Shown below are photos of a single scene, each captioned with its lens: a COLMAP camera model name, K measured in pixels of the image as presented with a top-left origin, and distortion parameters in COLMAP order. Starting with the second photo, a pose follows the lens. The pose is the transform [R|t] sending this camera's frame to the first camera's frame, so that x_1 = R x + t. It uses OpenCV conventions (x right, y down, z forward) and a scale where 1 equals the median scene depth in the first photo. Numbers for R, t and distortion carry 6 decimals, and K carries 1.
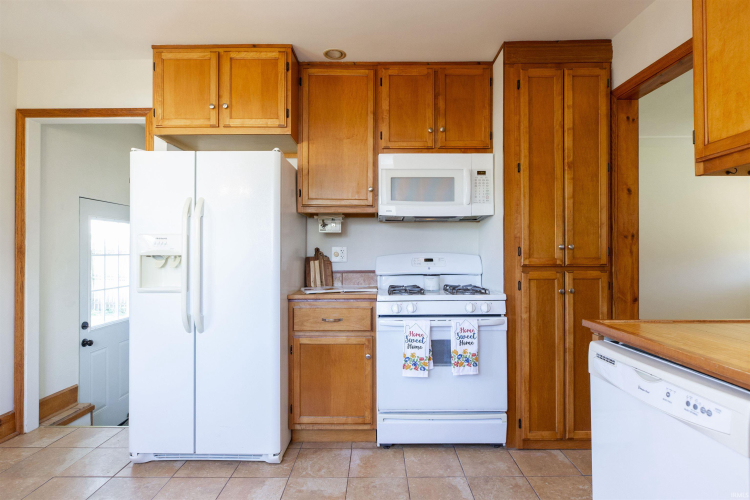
lens RADIAL K [[398.1, 0, 381.9], [0, 398.1, 247.9], [0, 0, 1]] dist [0.000084, -0.002344]
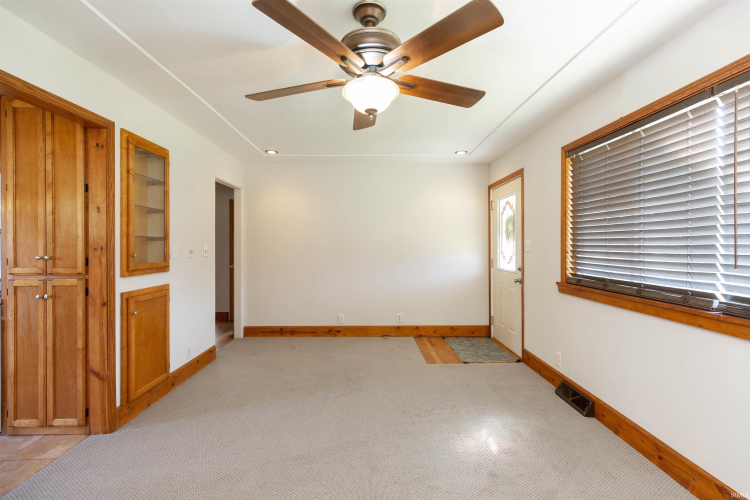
lens RADIAL K [[337.1, 0, 373.4], [0, 337.1, 244.5], [0, 0, 1]] dist [0.004259, -0.000723]
pose [[0.999984, 0.002997, -0.004782, 1.398912], [-0.002978, 0.999987, 0.004101, -0.046830], [0.004794, -0.004087, 0.999980, 0.037657]]
